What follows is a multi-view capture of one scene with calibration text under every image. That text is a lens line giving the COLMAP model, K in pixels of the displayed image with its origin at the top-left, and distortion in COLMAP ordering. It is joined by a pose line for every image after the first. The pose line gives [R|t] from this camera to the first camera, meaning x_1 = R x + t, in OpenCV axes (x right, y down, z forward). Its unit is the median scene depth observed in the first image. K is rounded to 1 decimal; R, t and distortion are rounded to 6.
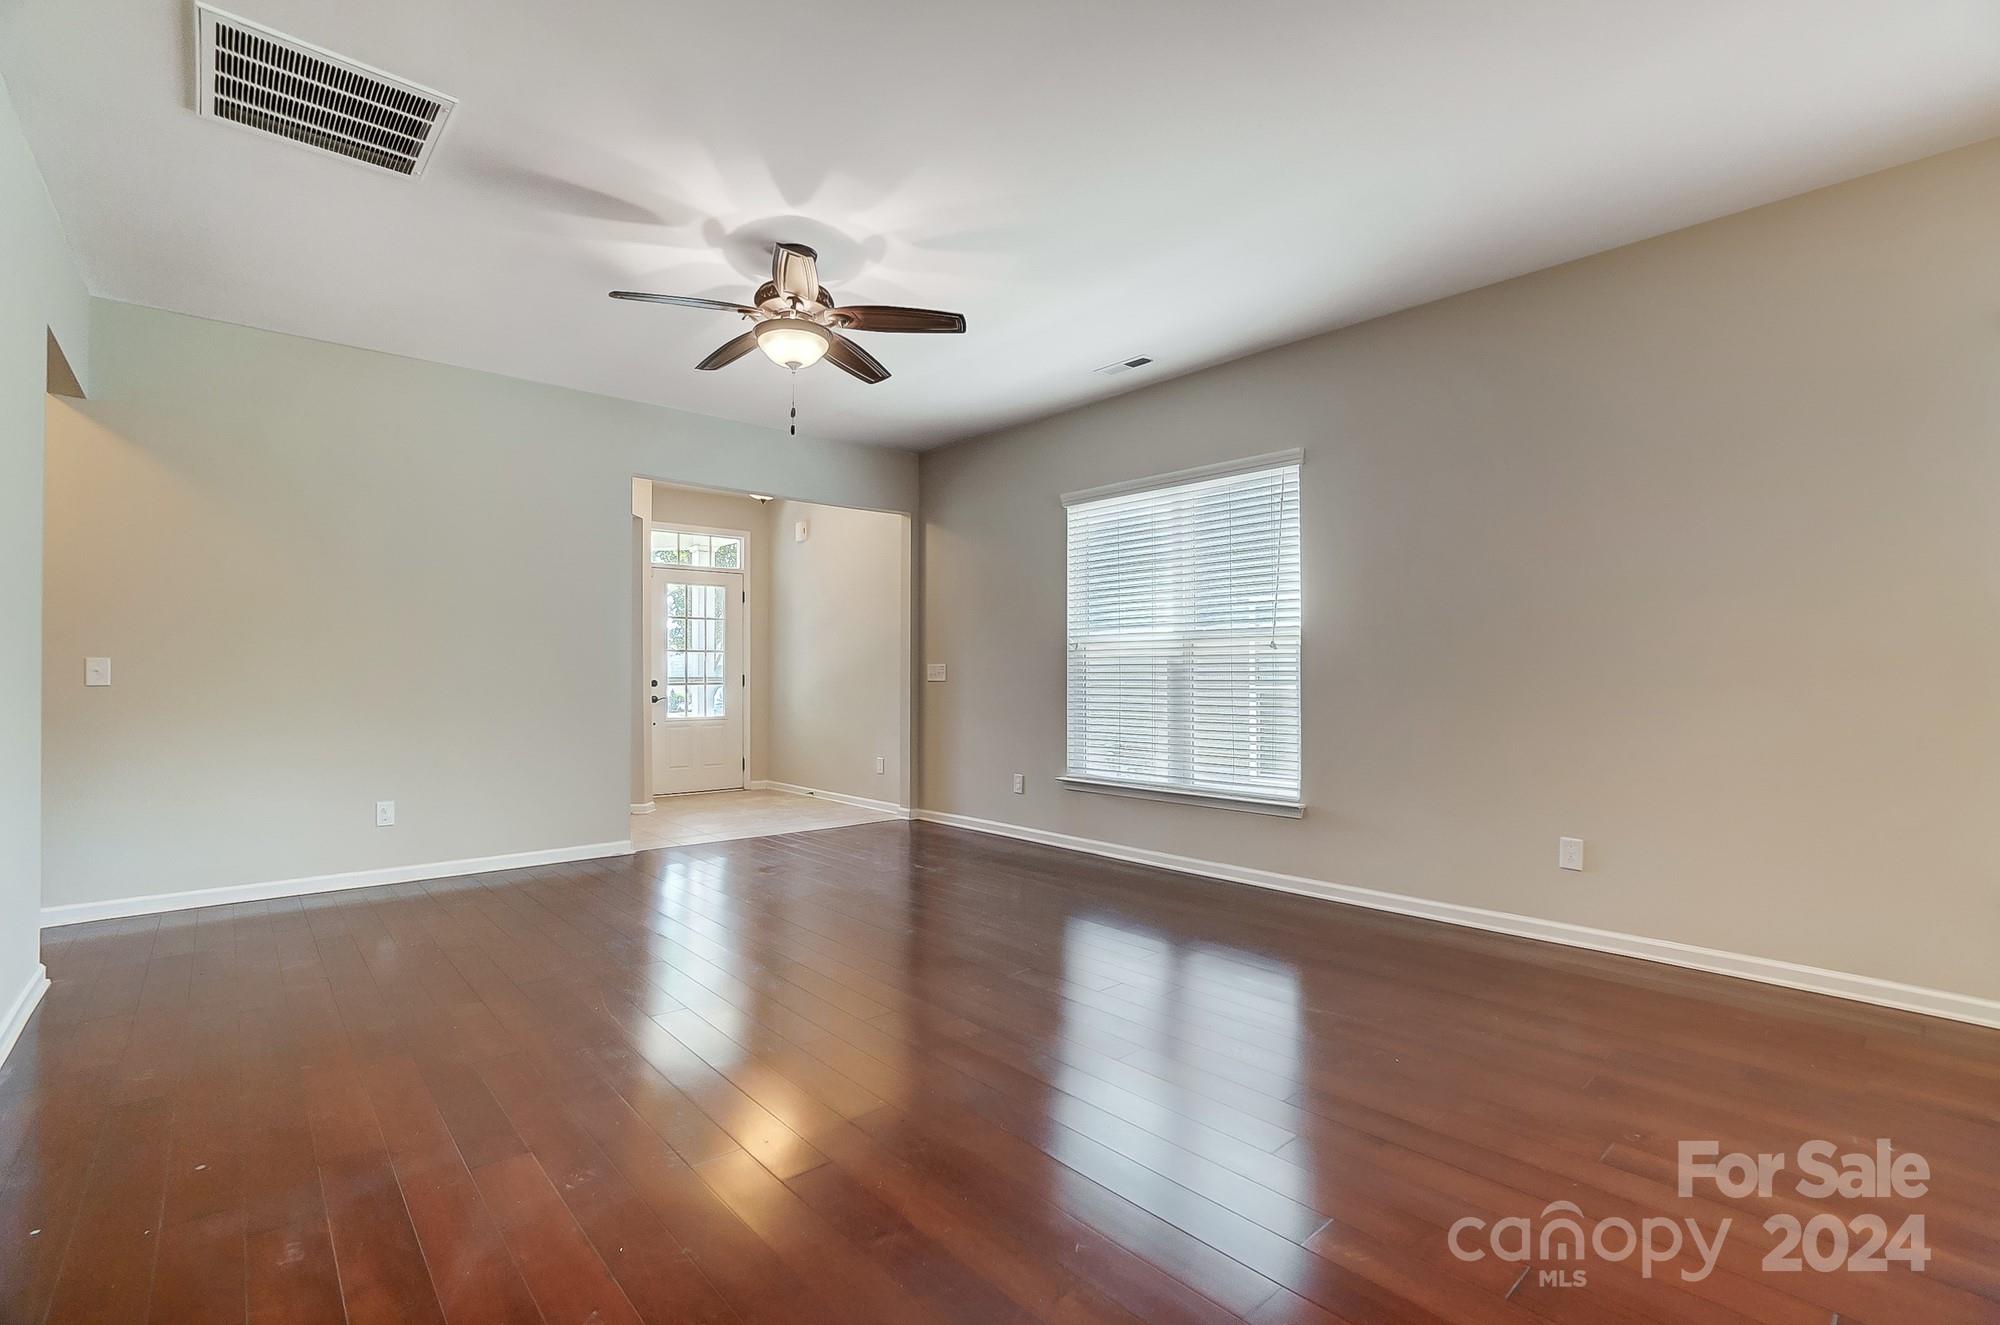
lens RADIAL K [[873.1, 0, 1000.0], [0, 873.1, 662.5], [0, 0, 1]] dist [0.000665, -0.006036]
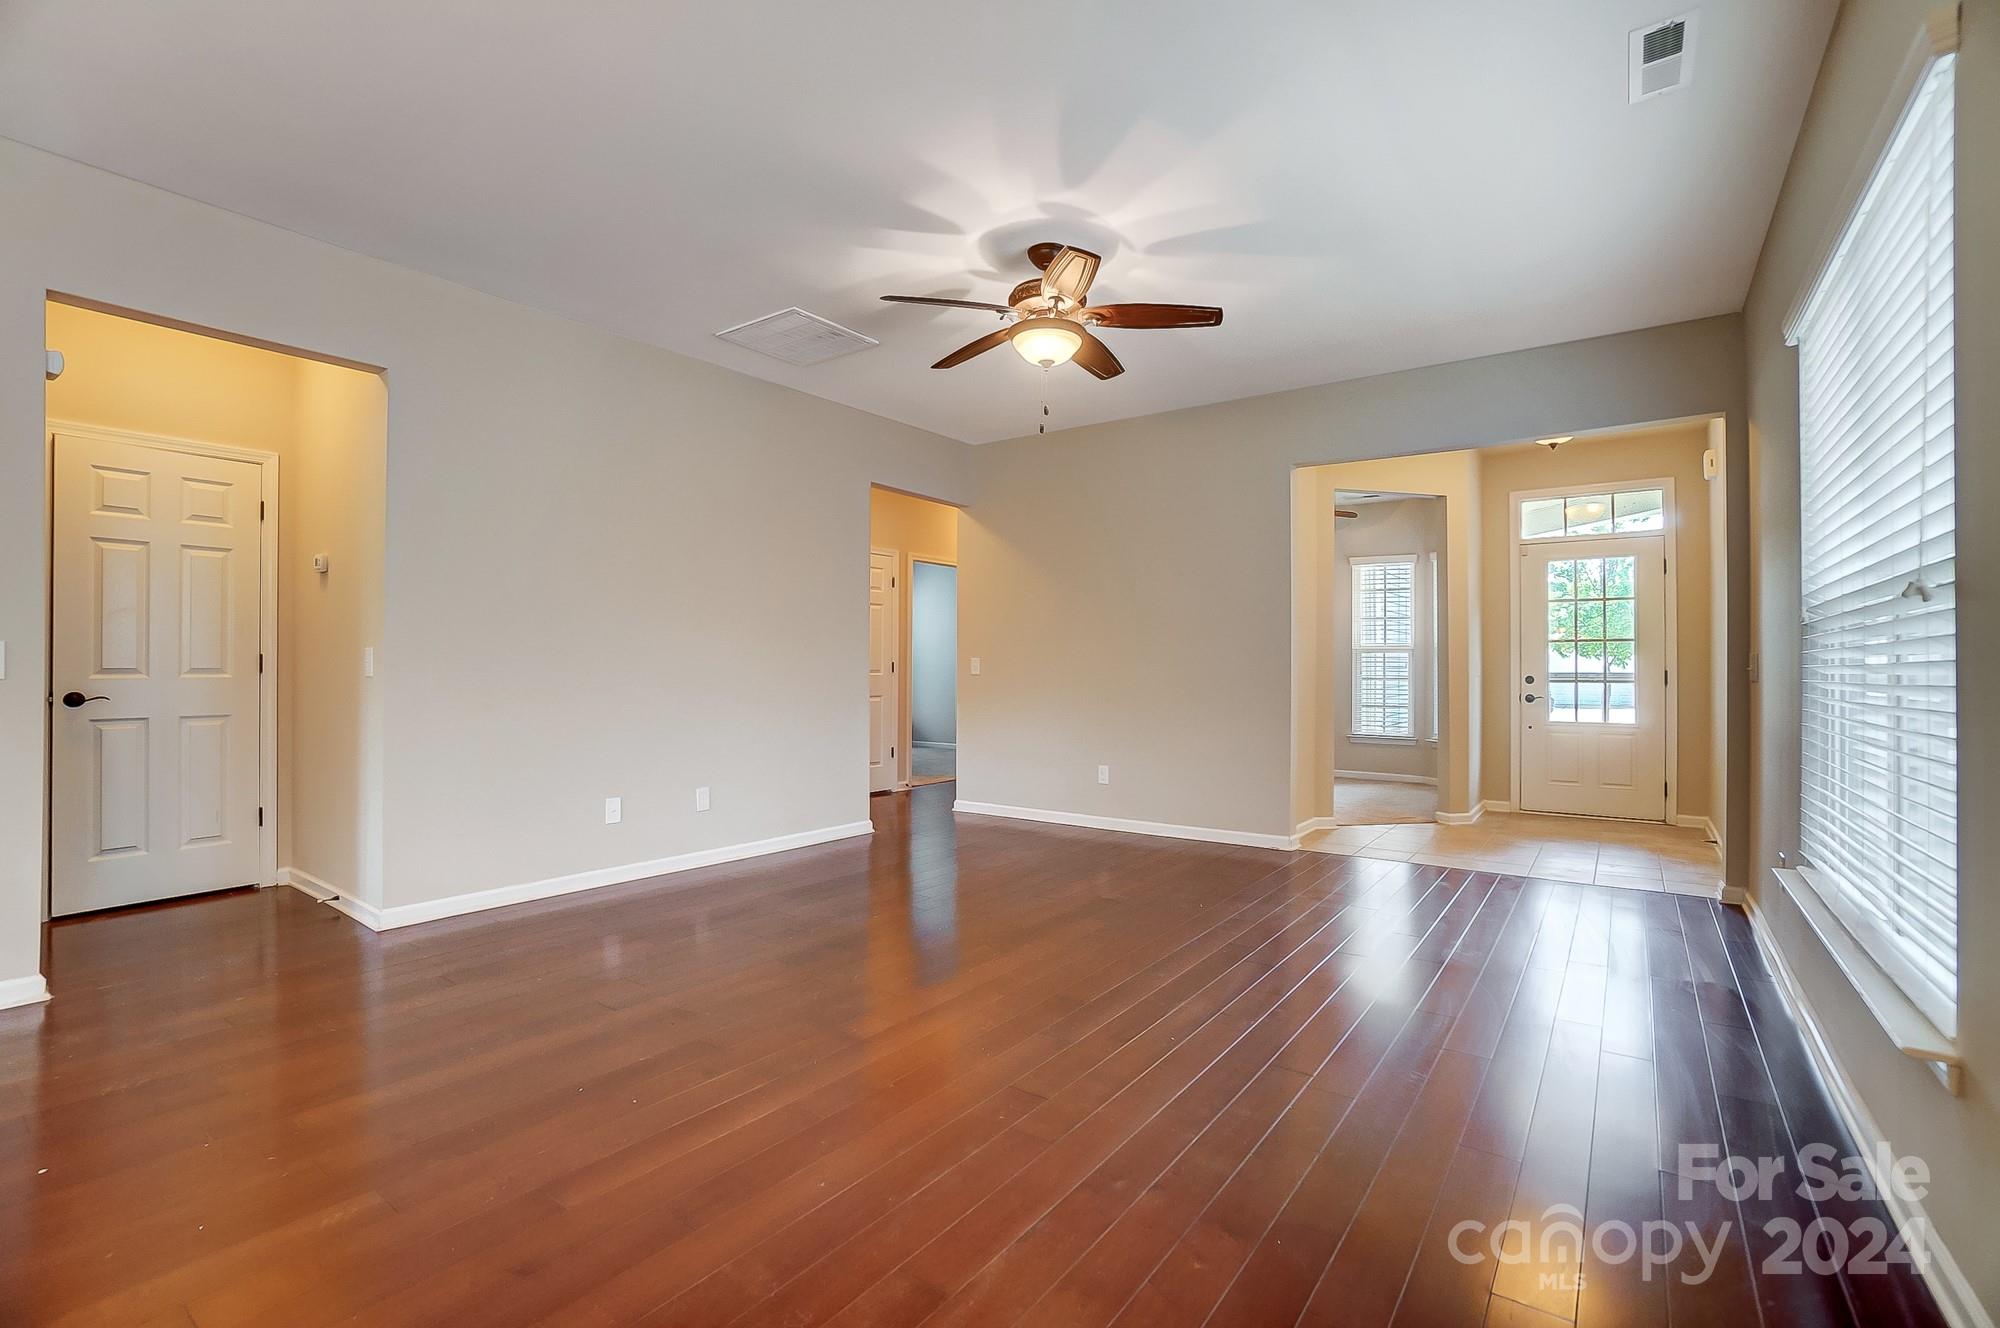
lens RADIAL K [[903.4, 0, 1030.0], [0, 903.4, 665.5], [0, 0, 1]] dist [-0.041939, 0.020452]
pose [[0.245960, 0.001293, -0.969279, 0.523760], [0.011771, 0.999921, 0.004320, 0.000915], [0.969208, -0.012473, 0.245926, 0.497293]]
